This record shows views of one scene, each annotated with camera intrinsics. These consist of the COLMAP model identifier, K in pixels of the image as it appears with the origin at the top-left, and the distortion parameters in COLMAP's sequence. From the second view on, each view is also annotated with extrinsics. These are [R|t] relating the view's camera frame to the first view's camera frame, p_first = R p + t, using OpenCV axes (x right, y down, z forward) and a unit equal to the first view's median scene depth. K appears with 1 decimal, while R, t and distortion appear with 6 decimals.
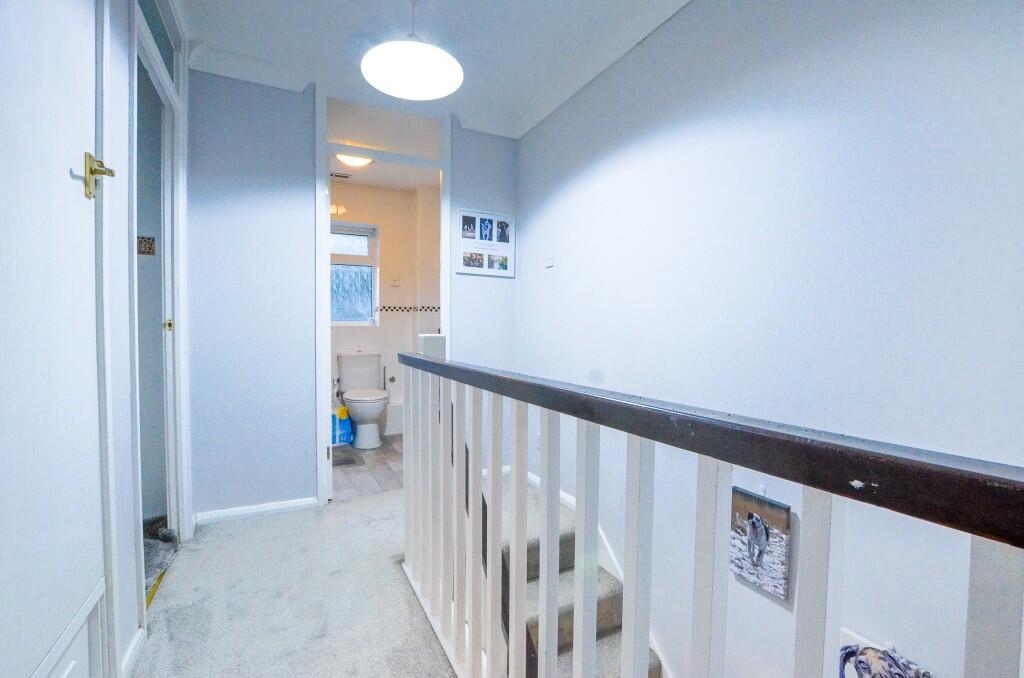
lens RADIAL K [[452.7, 0, 513.9], [0, 452.7, 340.2], [0, 0, 1]] dist [-0.026915, 0.000813]
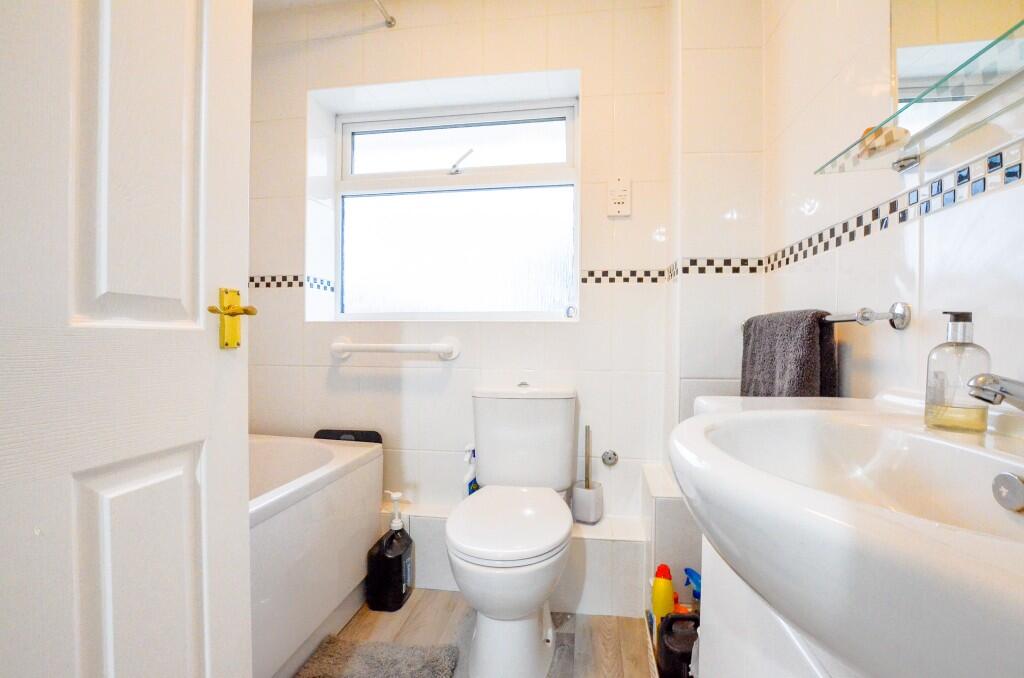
lens RADIAL K [[452.7, 0, 519.8], [0, 452.7, 337.3], [0, 0, 1]] dist [-0.026915, 0.000813]
pose [[0.816719, 0.000906, -0.577035, -0.110485], [-0.005722, 0.999962, -0.006528, -0.013903], [0.577007, 0.008634, 0.816694, 0.642870]]
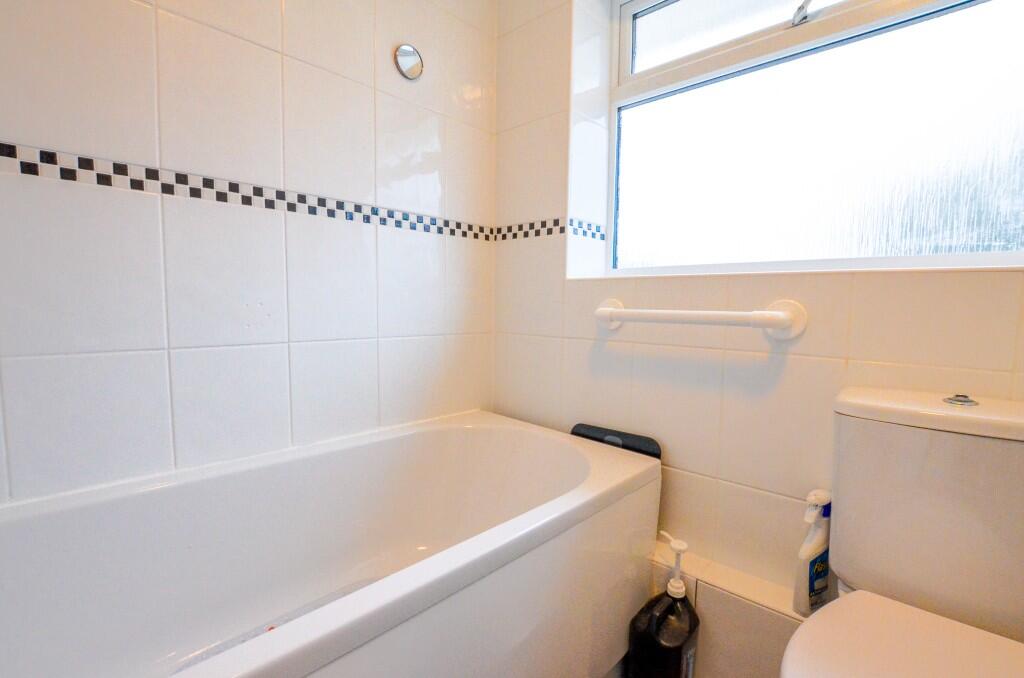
lens RADIAL K [[452.7, 0, 513.4], [0, 452.7, 342.4], [0, 0, 1]] dist [-0.026915, 0.000813]
pose [[0.329510, 0.077981, -0.940926, -0.222356], [-0.024102, 0.996953, 0.074184, -0.008326], [0.943845, -0.001767, 0.330385, 0.728103]]
